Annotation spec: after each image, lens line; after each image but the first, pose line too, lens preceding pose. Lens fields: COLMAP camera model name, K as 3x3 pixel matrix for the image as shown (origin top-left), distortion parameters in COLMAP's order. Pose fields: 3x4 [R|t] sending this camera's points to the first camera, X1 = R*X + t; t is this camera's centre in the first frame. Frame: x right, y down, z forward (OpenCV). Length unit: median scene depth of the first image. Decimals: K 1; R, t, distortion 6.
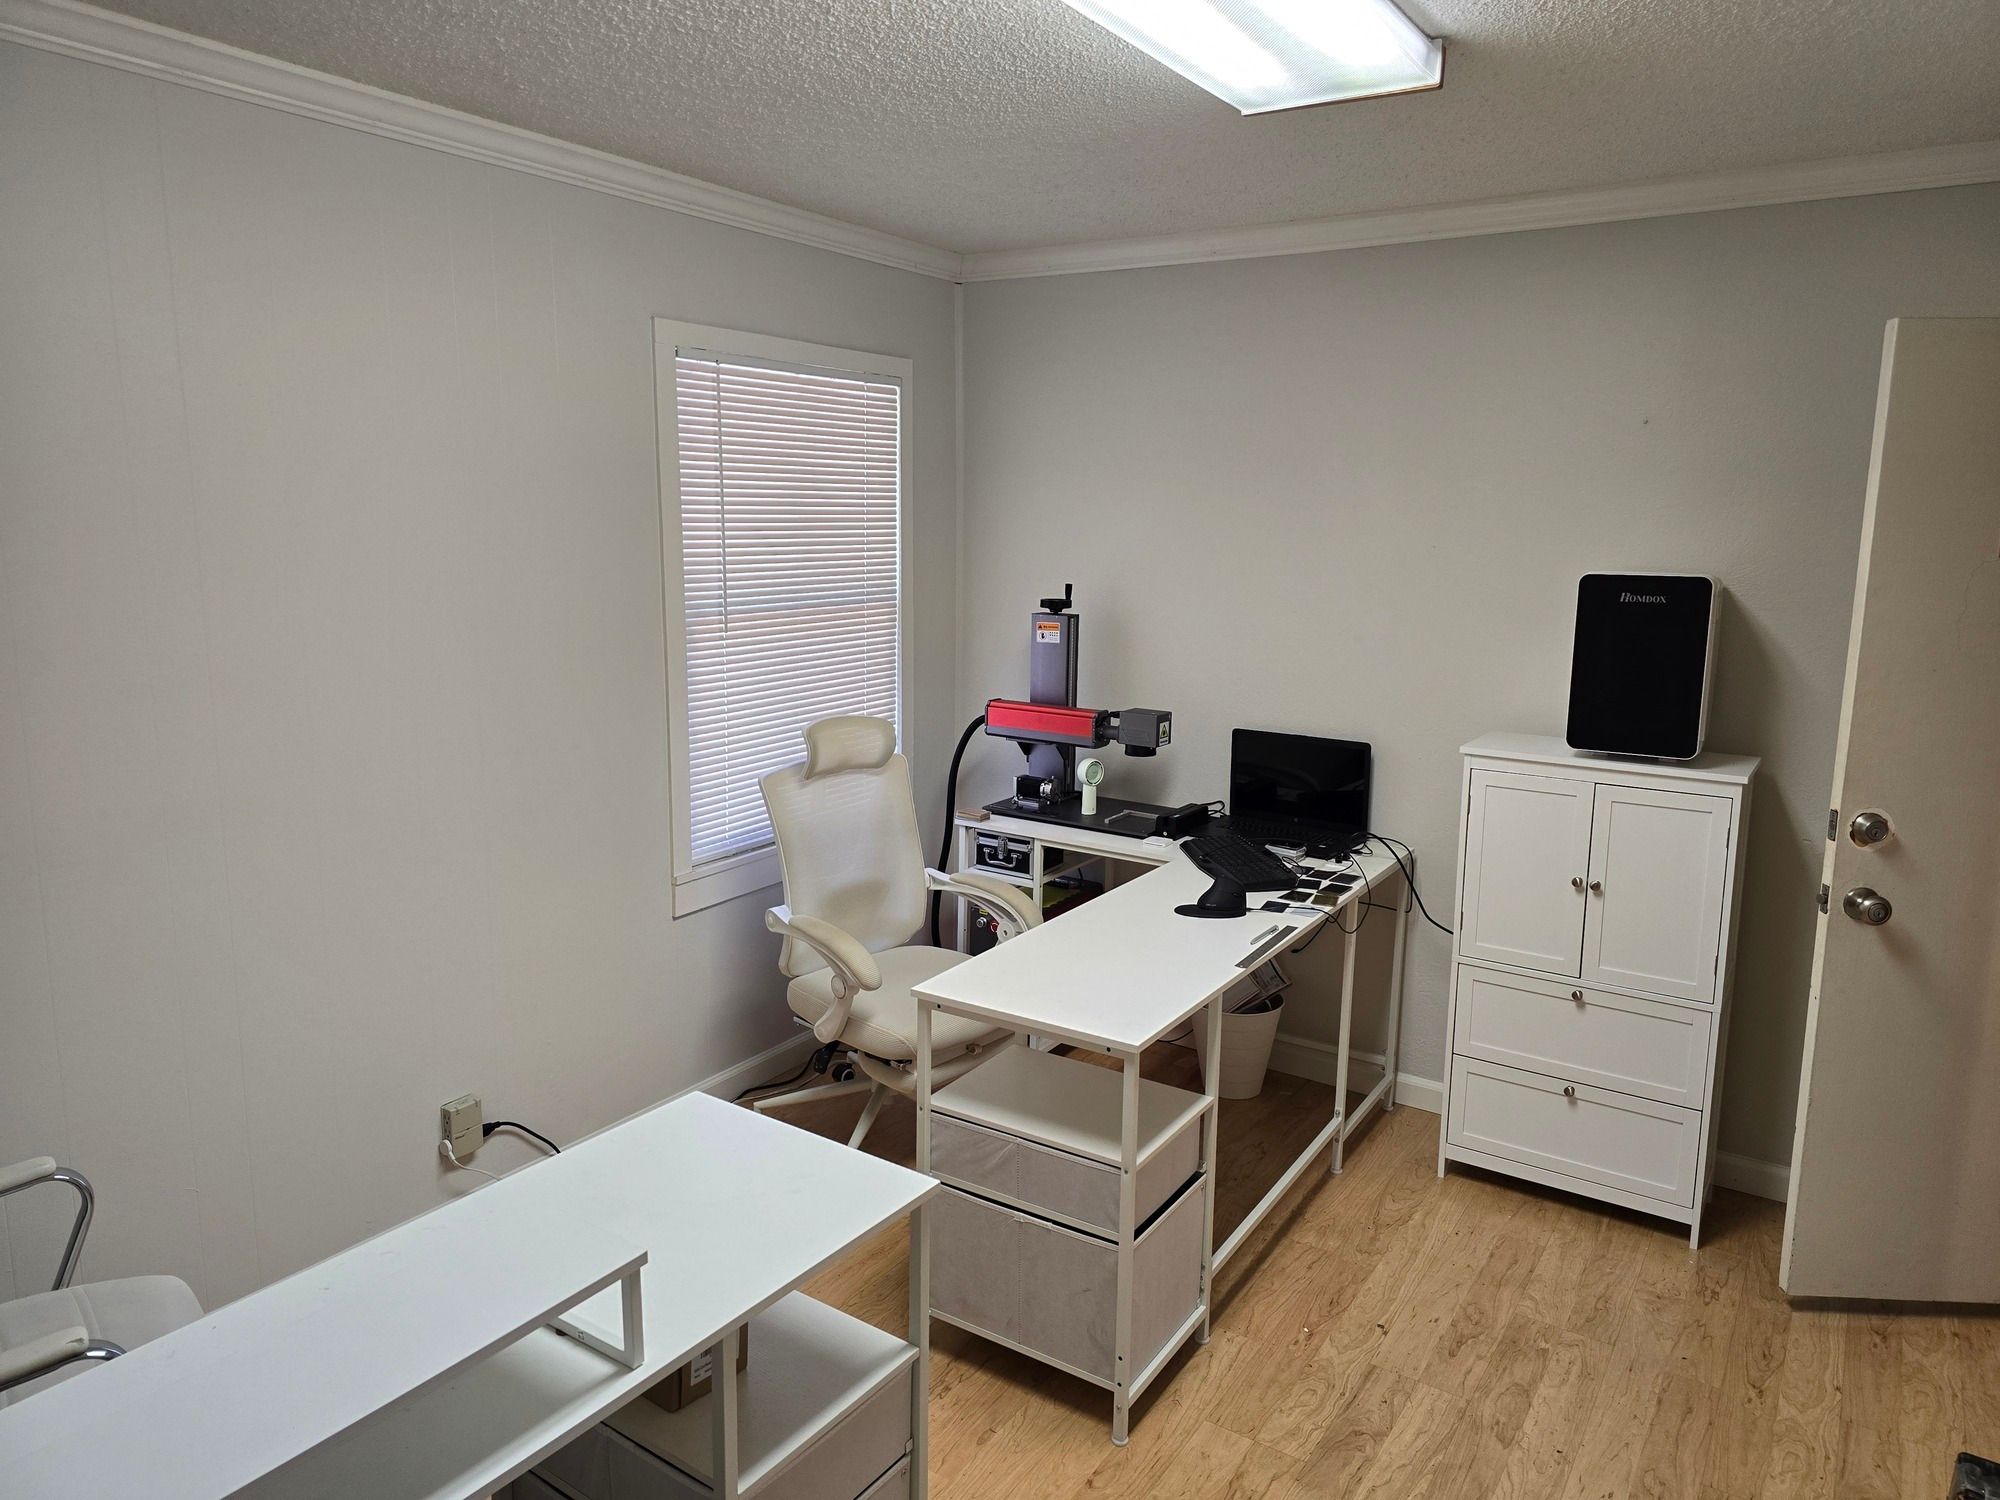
lens RADIAL K [[1336.1, 0, 989.9], [0, 1336.1, 733.9], [0, 0, 1]] dist [0.054442, -0.047624]
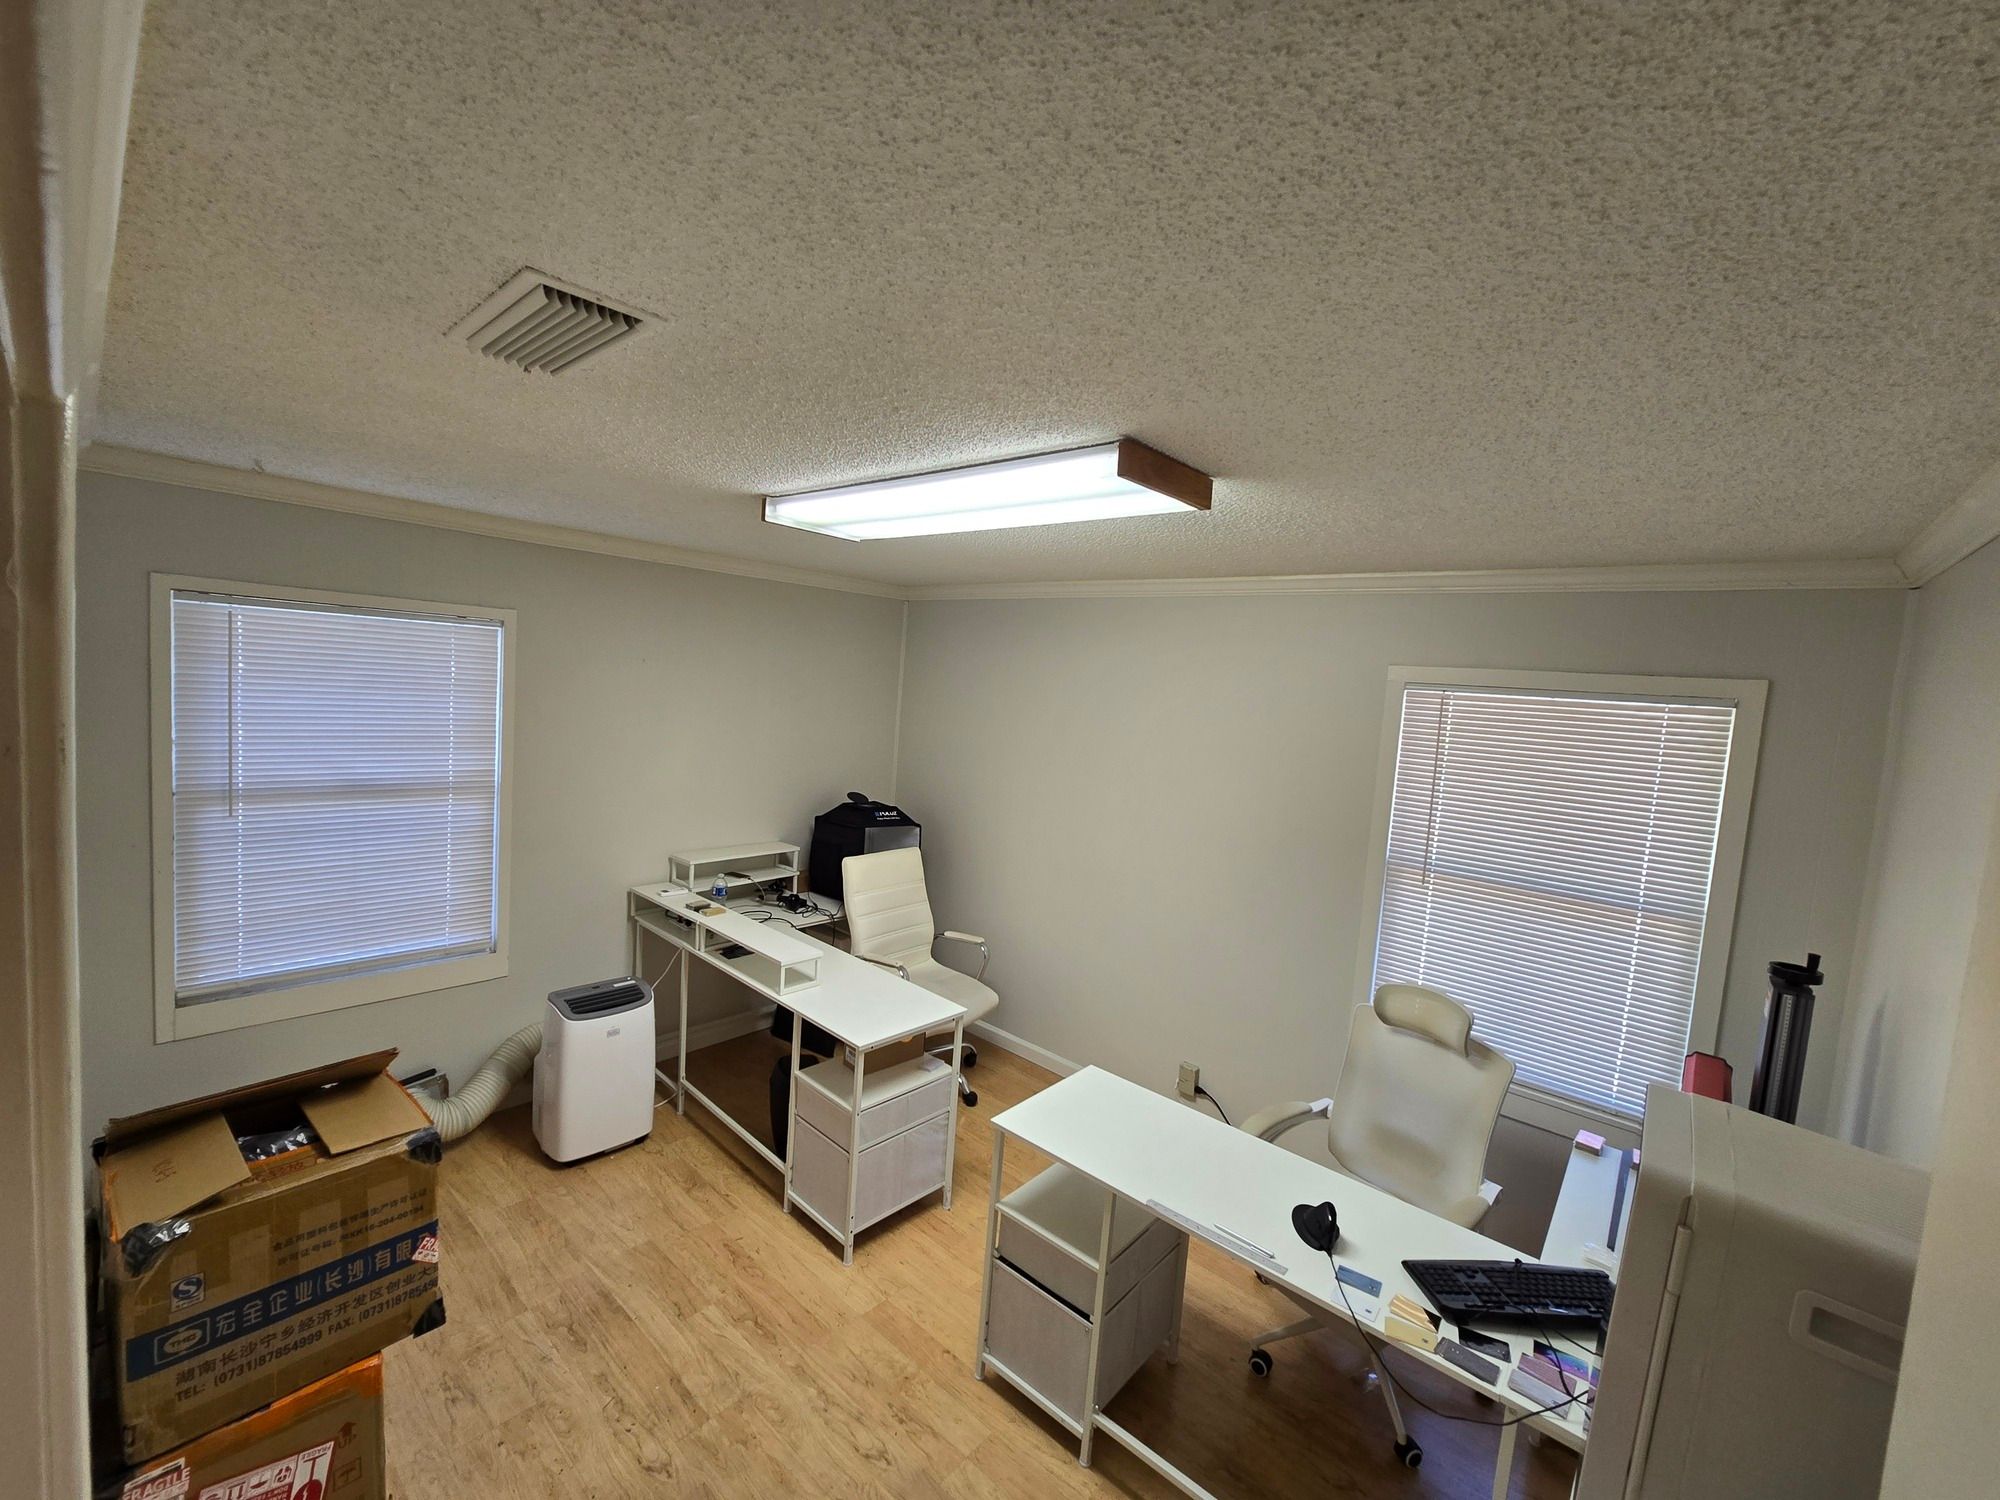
lens RADIAL K [[814.7, 0, 1007.3], [0, 814.7, 749.2], [0, 0, 1]] dist [-0.002014, -0.001014]
pose [[-0.133646, 0.061645, -0.989110, 0.771696], [-0.238029, 0.966851, 0.092419, -0.212060], [0.962019, 0.247789, -0.114542, 0.760753]]
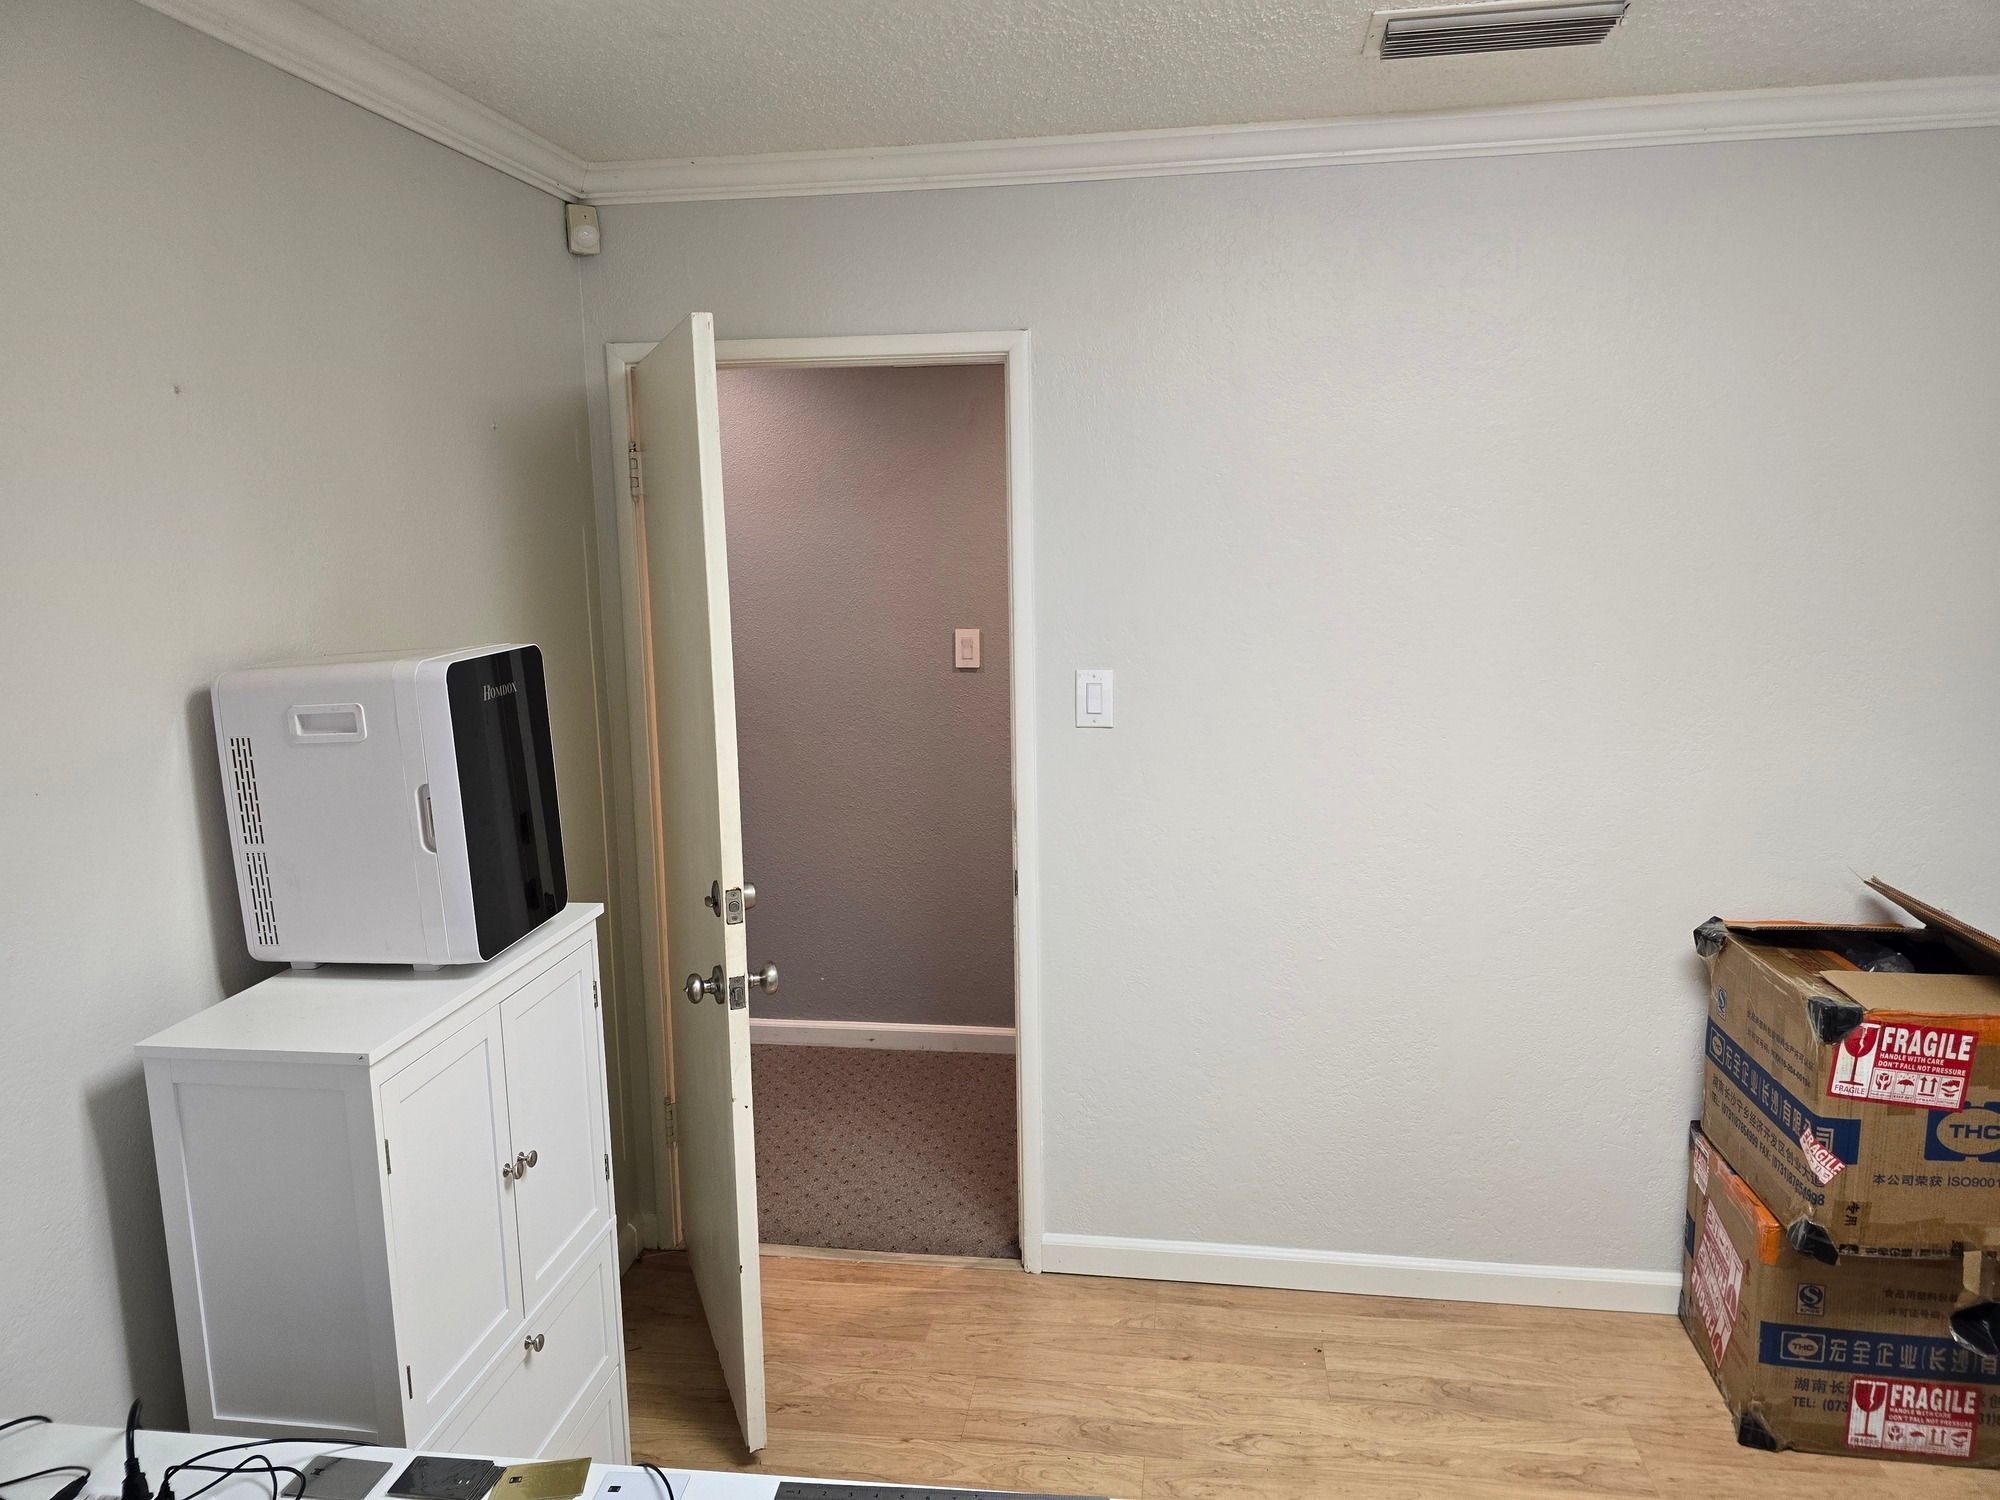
lens RADIAL K [[1336.1, 0, 1010.7], [0, 1336.1, 724.6], [0, 0, 1]] dist [0.054442, -0.047624]
pose [[-0.426730, -0.140012, 0.893475, -0.166696], [0.165449, 0.959185, 0.229328, -0.182574], [-0.889116, 0.245686, -0.386148, 1.007559]]
